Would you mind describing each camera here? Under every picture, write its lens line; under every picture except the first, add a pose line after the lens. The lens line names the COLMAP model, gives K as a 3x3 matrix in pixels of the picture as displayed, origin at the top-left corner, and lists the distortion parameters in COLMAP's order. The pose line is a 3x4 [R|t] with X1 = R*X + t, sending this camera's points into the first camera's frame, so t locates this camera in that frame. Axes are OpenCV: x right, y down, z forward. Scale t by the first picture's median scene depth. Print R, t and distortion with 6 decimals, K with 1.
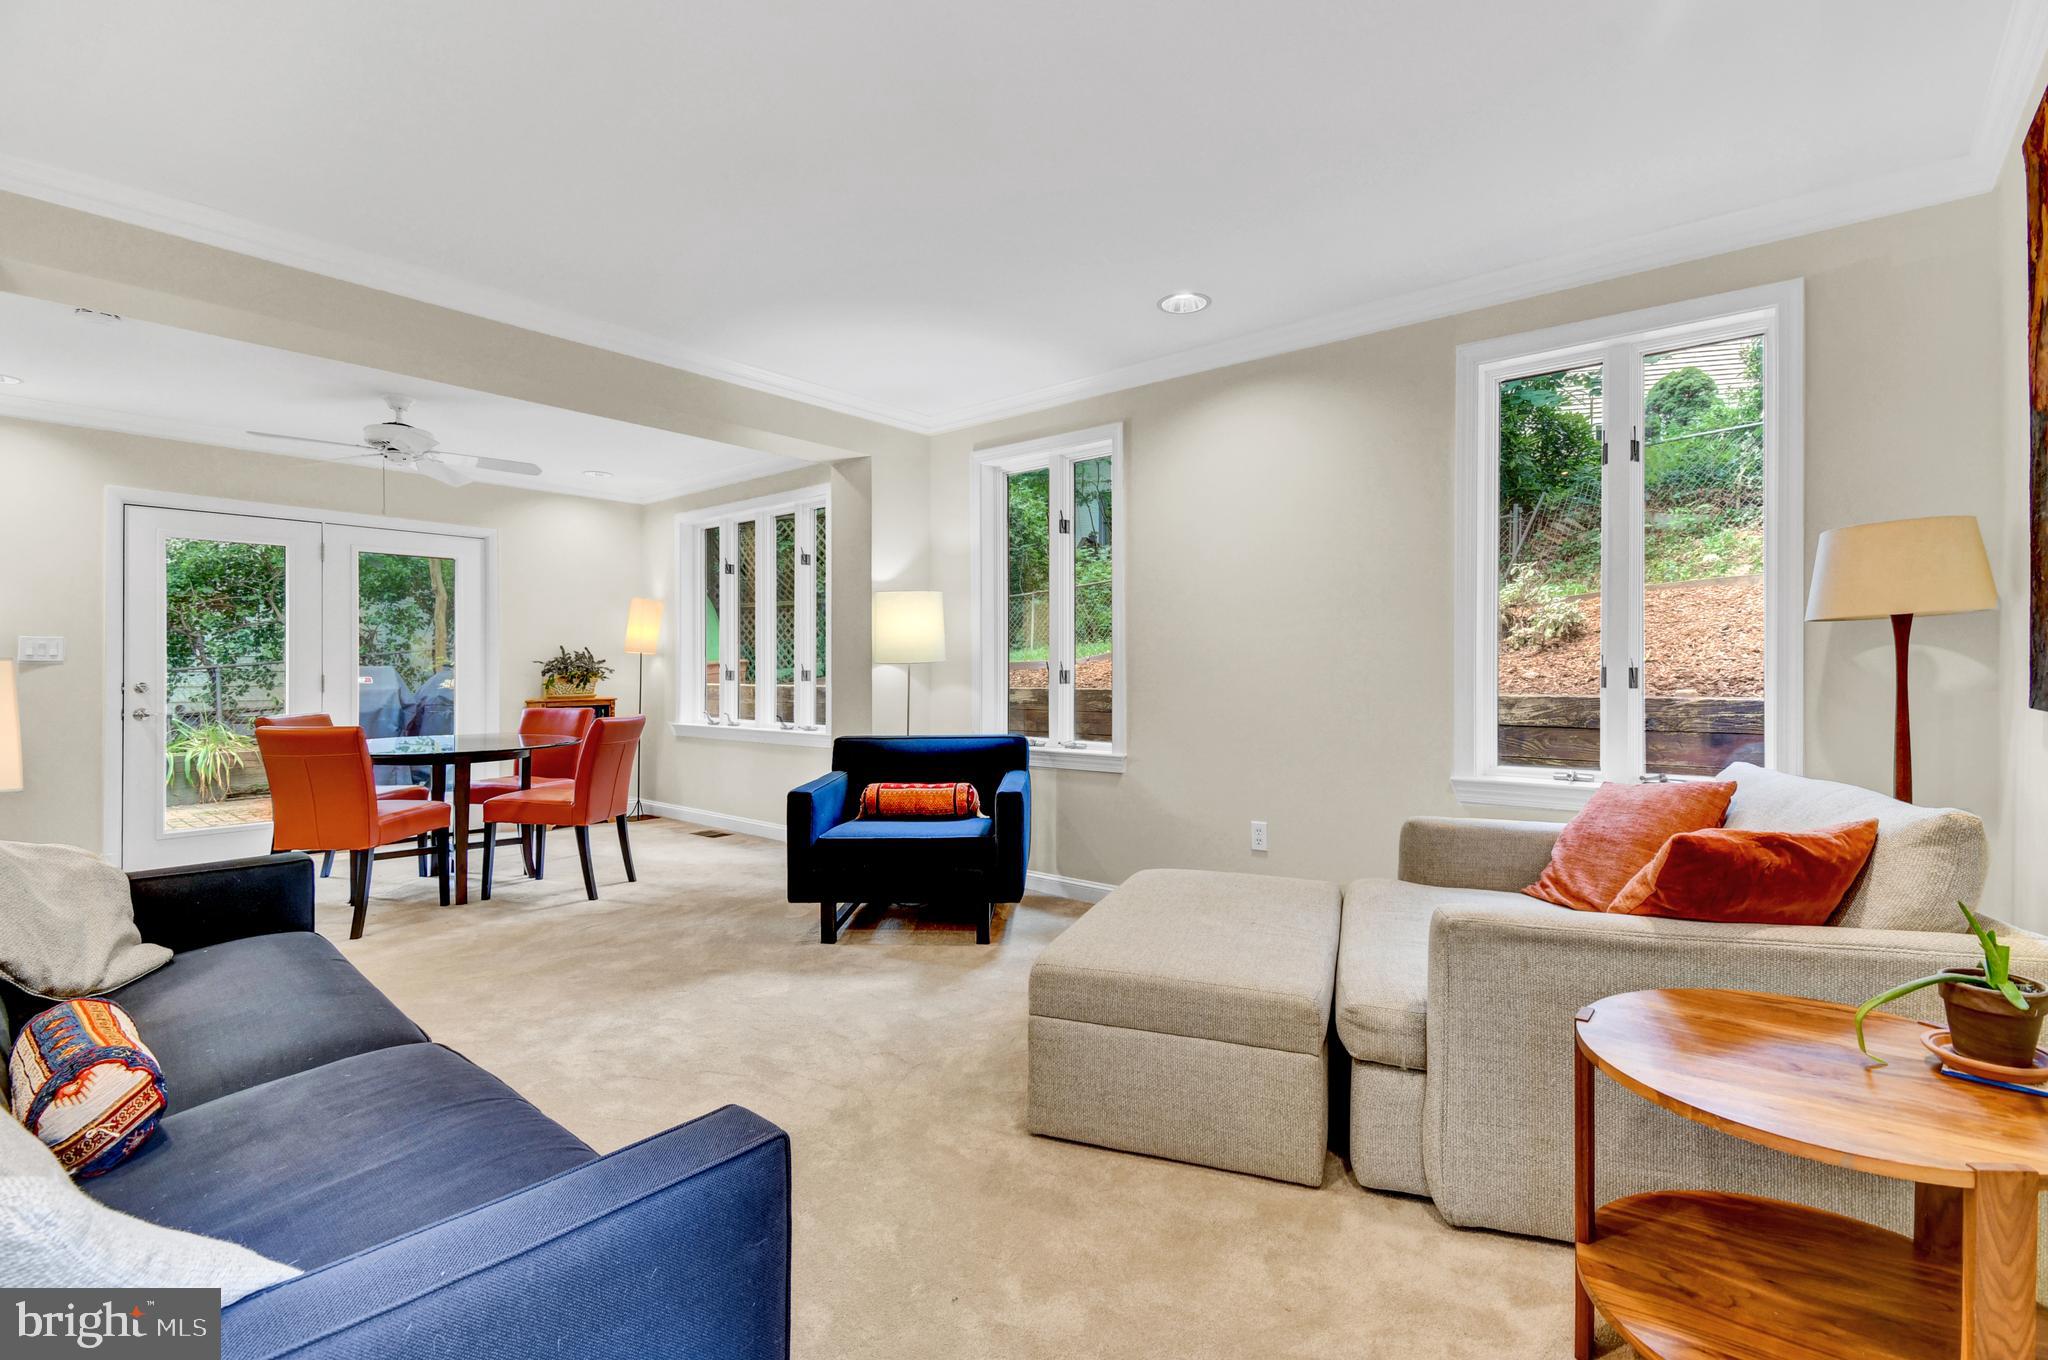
lens RADIAL K [[917.8, 0, 1022.8], [0, 917.8, 659.0], [0, 0, 1]] dist [0.004381, -0.010523]
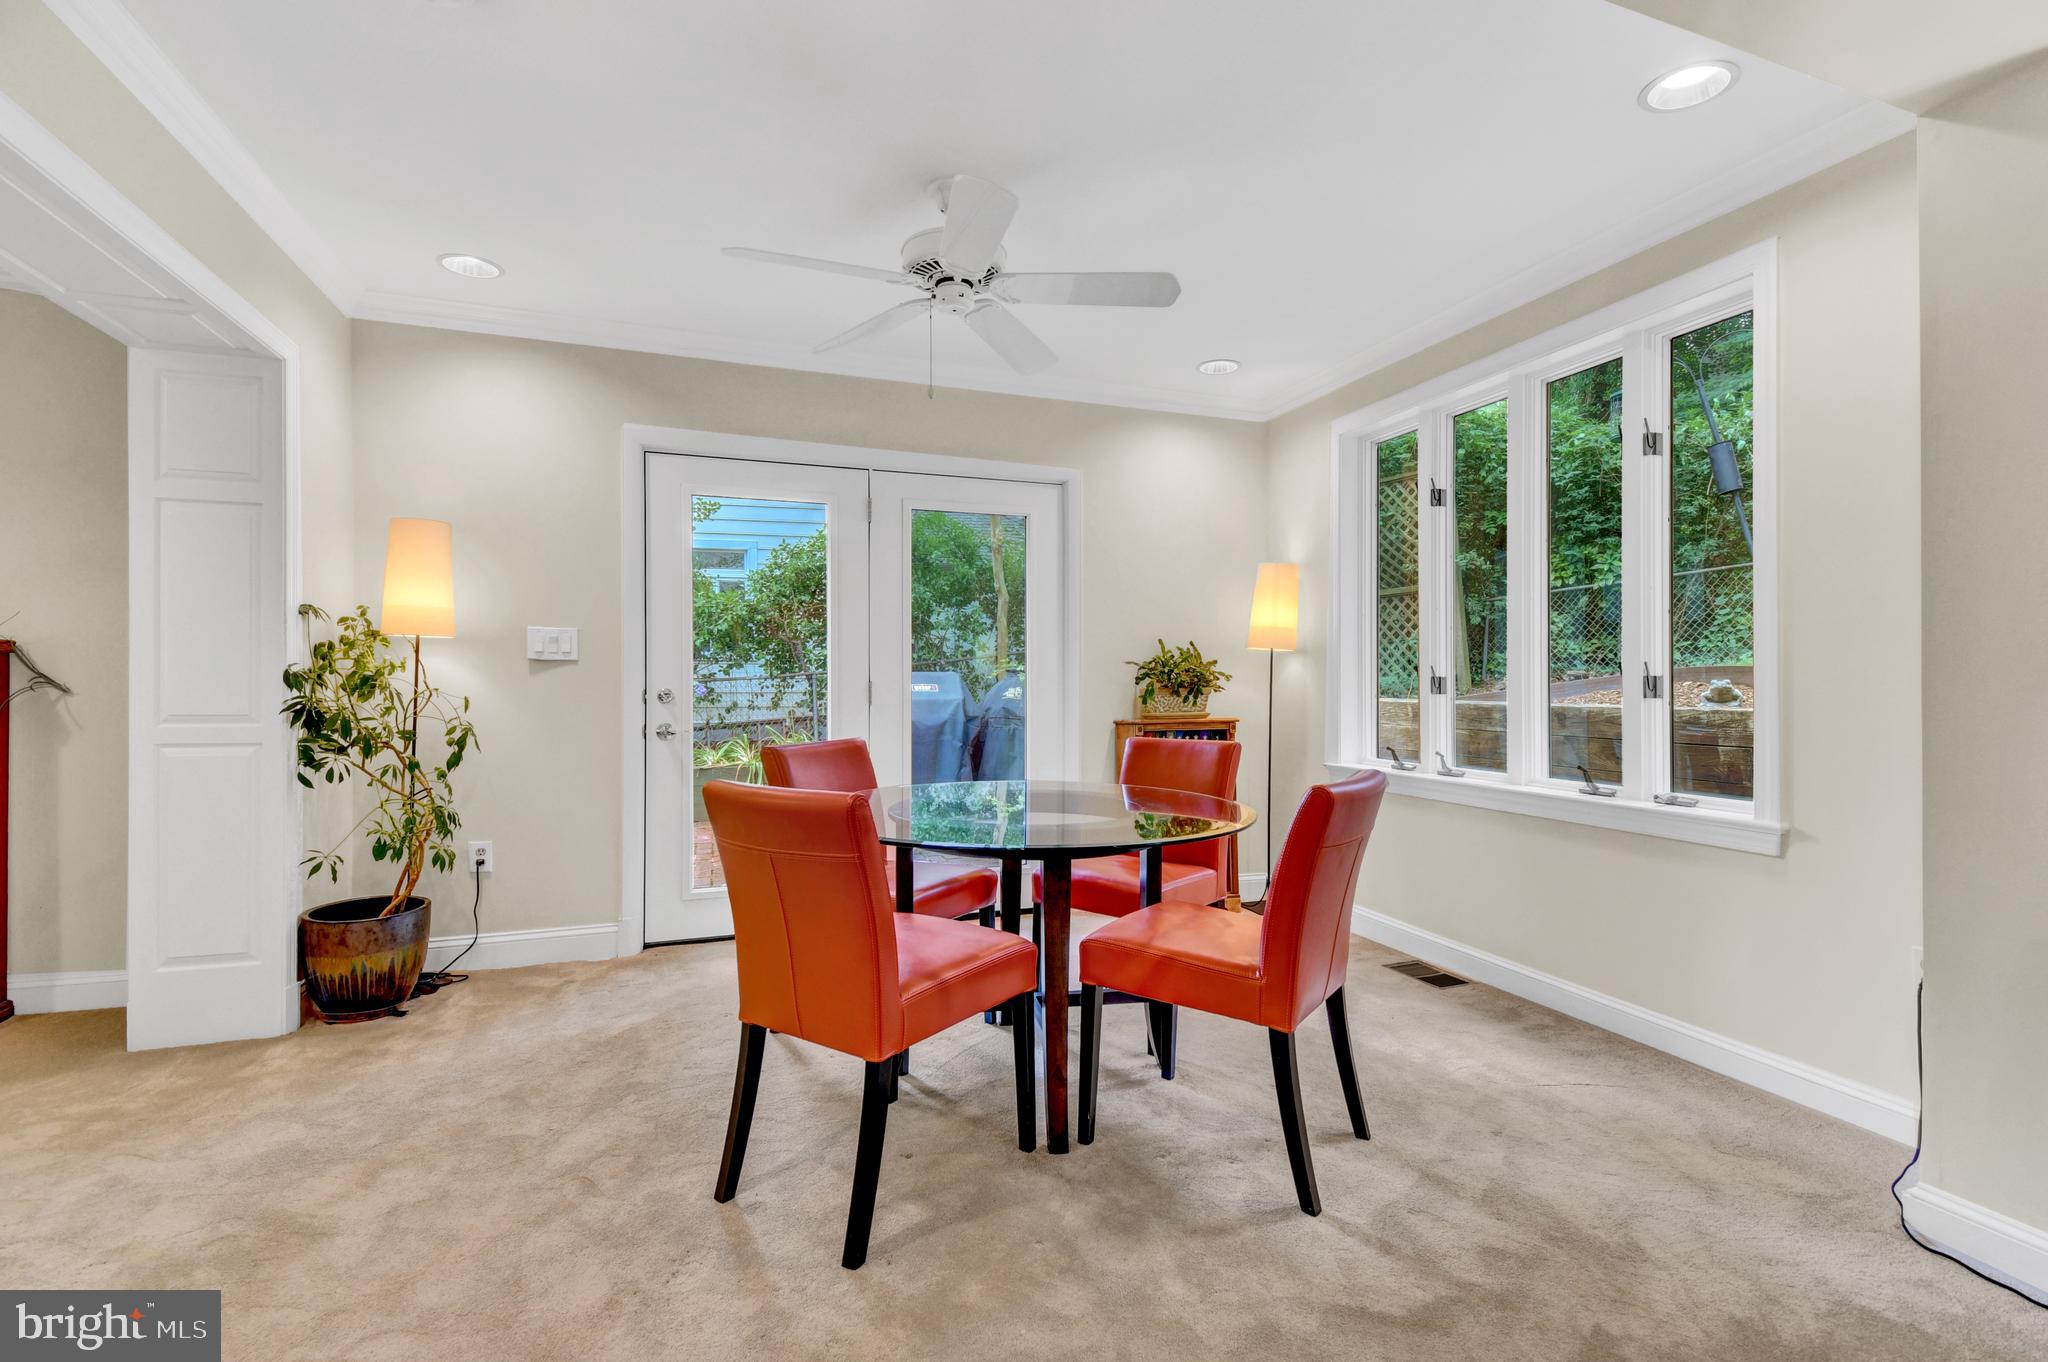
lens RADIAL K [[917.8, 0, 1028.9], [0, 917.8, 671.7], [0, 0, 1]] dist [0.004381, -0.010523]
pose [[0.861897, -0.000366, -0.507084, -0.245792], [0.001238, 0.999998, 0.001382, 0.008128], [0.507082, -0.001819, 0.861896, 0.373348]]
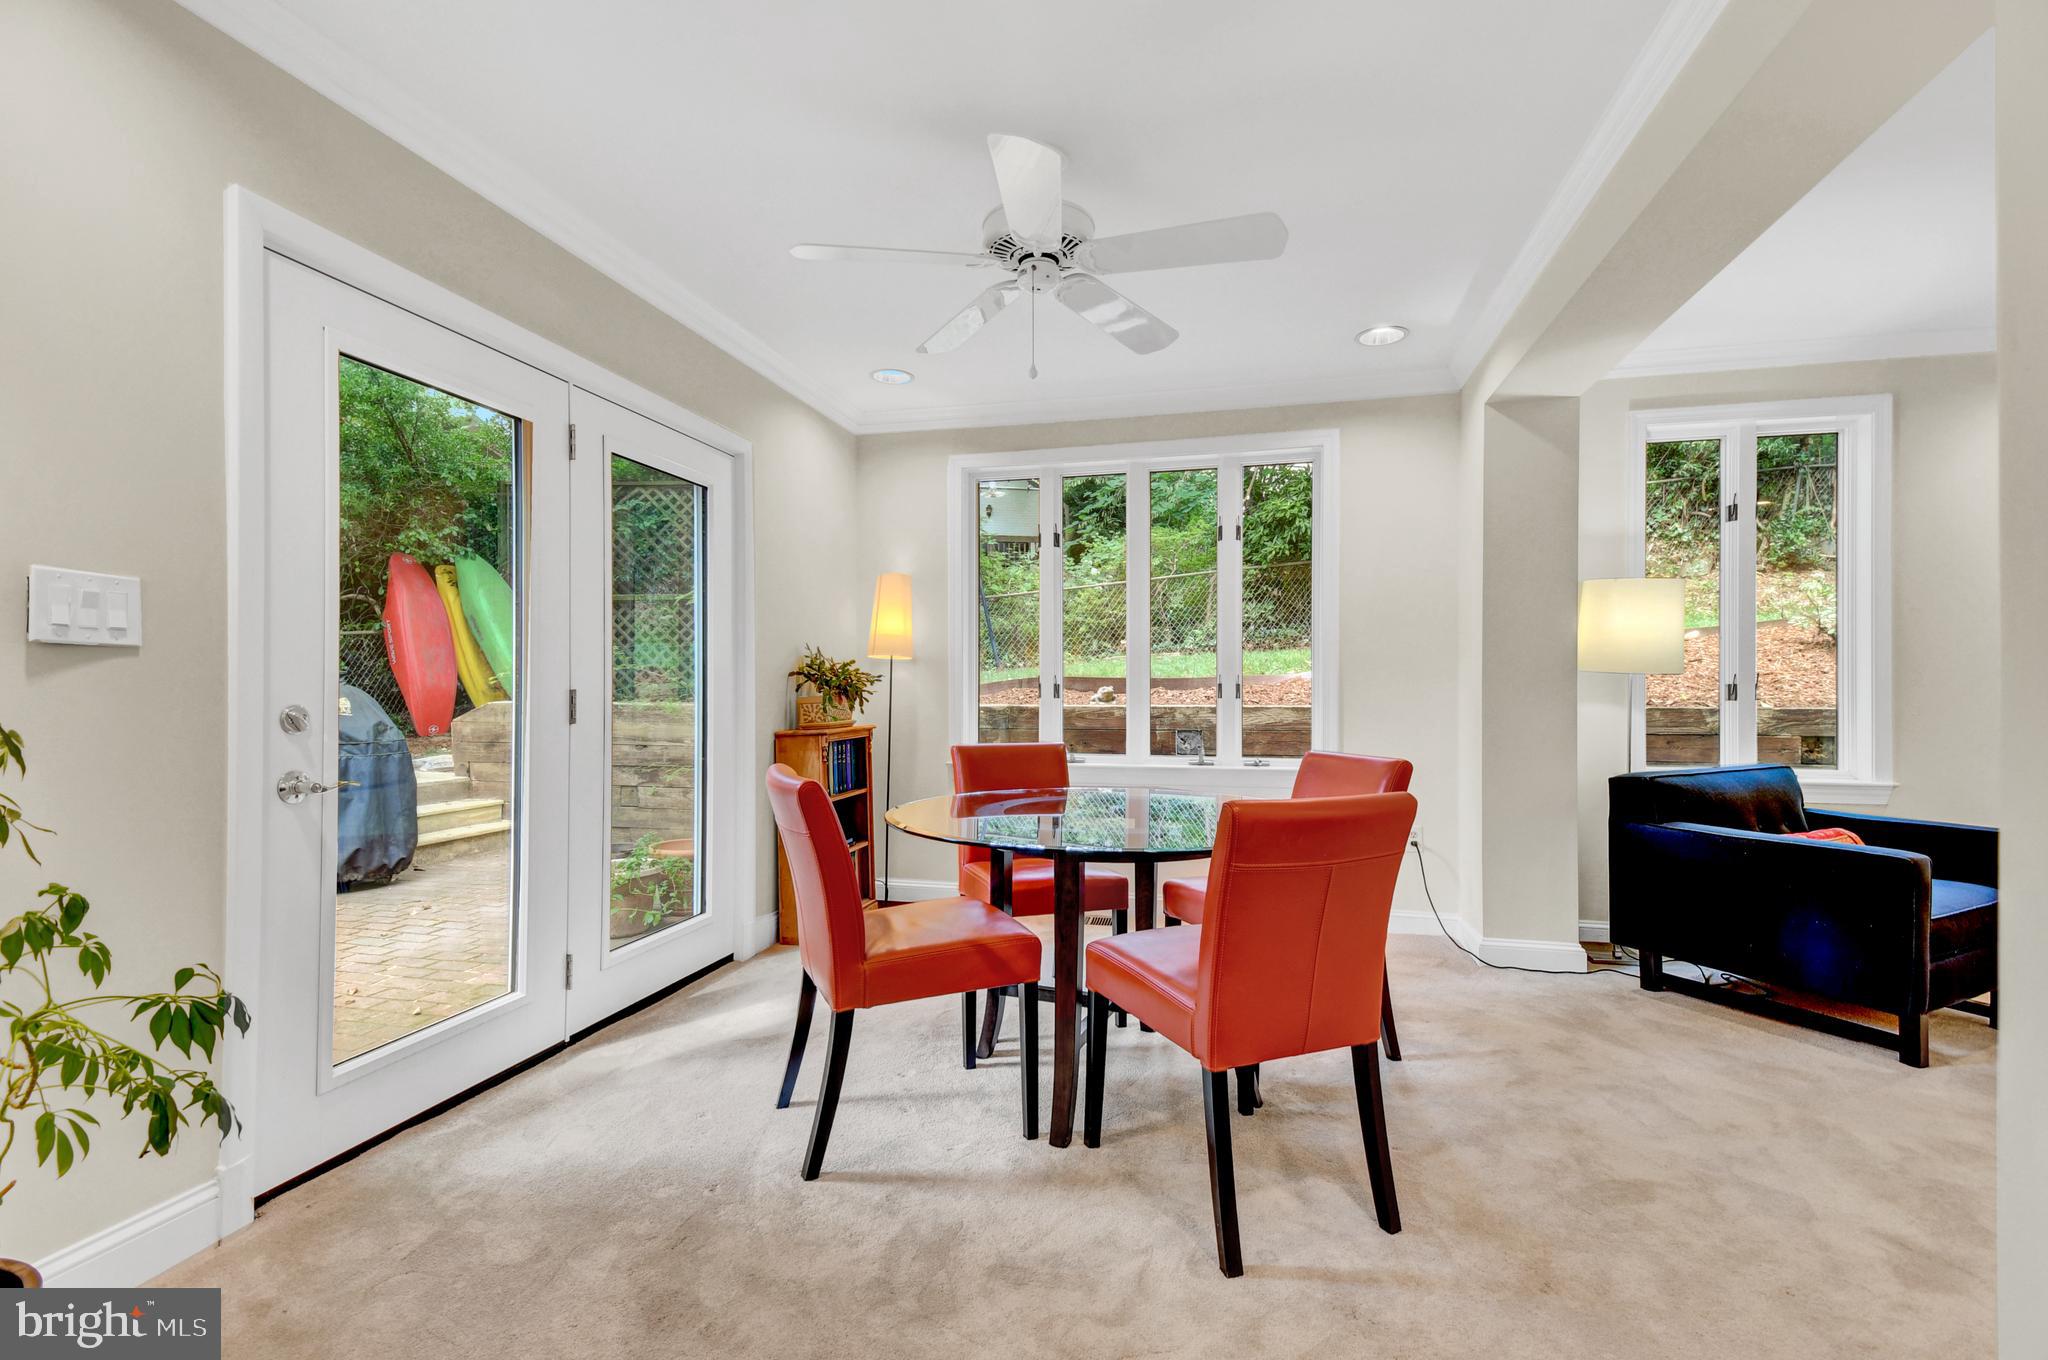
lens RADIAL K [[917.8, 0, 1023.3], [0, 917.8, 682.8], [0, 0, 1]] dist [0.004381, -0.010523]
pose [[0.900316, 0.006361, 0.435190, -0.622573], [-0.008872, 0.999954, 0.003737, 0.008655], [-0.435146, -0.007226, 0.900331, 0.367831]]
